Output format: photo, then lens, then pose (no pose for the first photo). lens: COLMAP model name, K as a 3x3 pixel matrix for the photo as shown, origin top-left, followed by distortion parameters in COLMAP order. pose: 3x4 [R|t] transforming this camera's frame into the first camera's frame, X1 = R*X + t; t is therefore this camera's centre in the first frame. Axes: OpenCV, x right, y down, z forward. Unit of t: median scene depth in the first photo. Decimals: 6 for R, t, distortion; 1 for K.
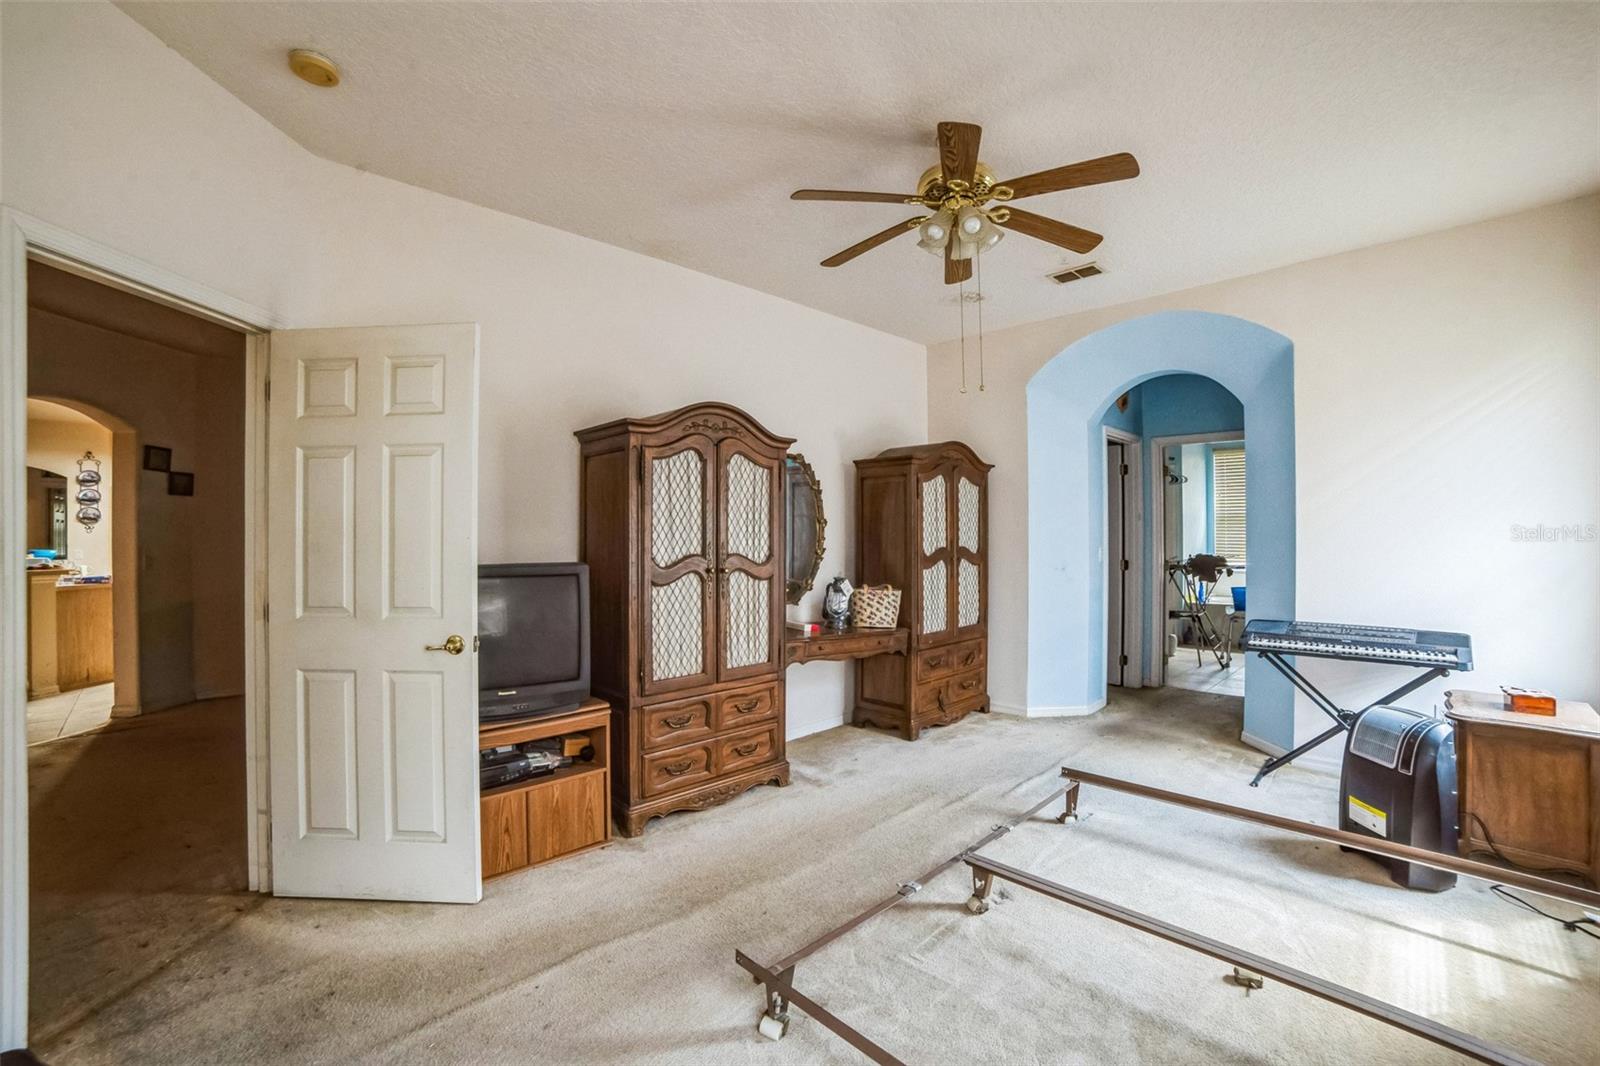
lens RADIAL K [[674.6, 0, 798.0], [0, 674.6, 517.4], [0, 0, 1]] dist [-0.097285, 0.032641]
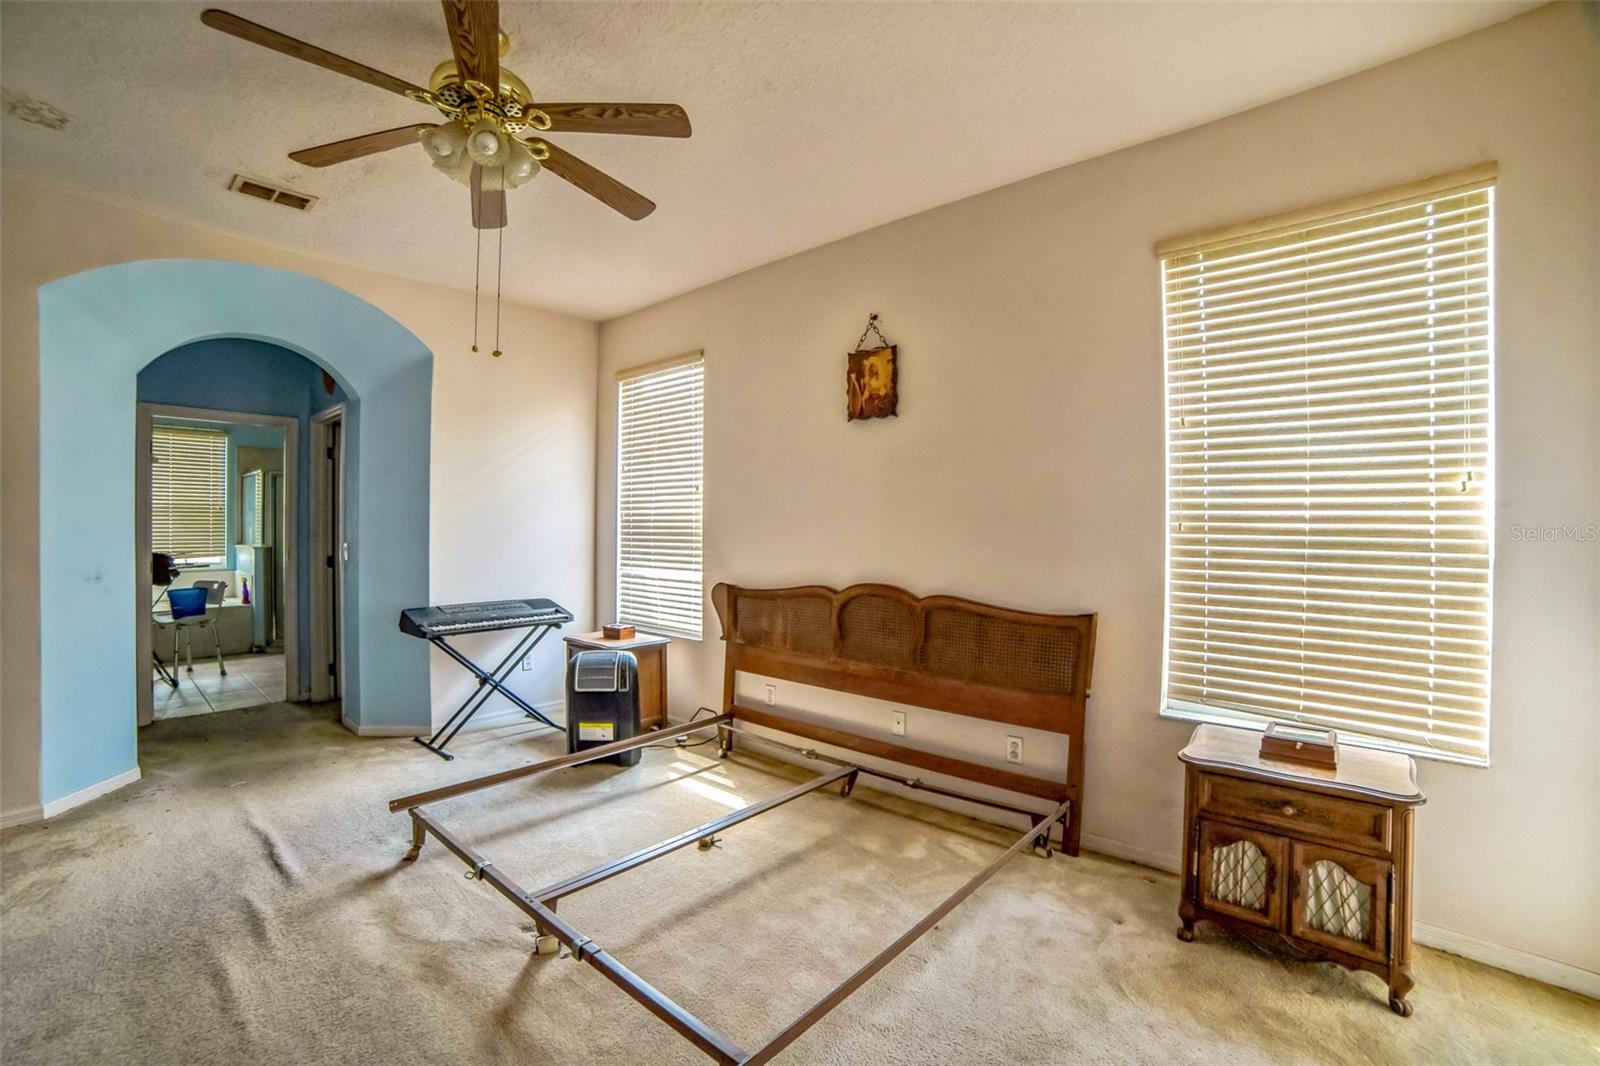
lens RADIAL K [[674.6, 0, 798.0], [0, 674.6, 517.4], [0, 0, 1]] dist [-0.097285, 0.032641]
pose [[-0.040299, 0.007356, 0.999161, -0.537638], [-0.021464, 0.999736, -0.008226, 0.007297], [-0.998957, -0.021778, -0.040130, 0.602345]]
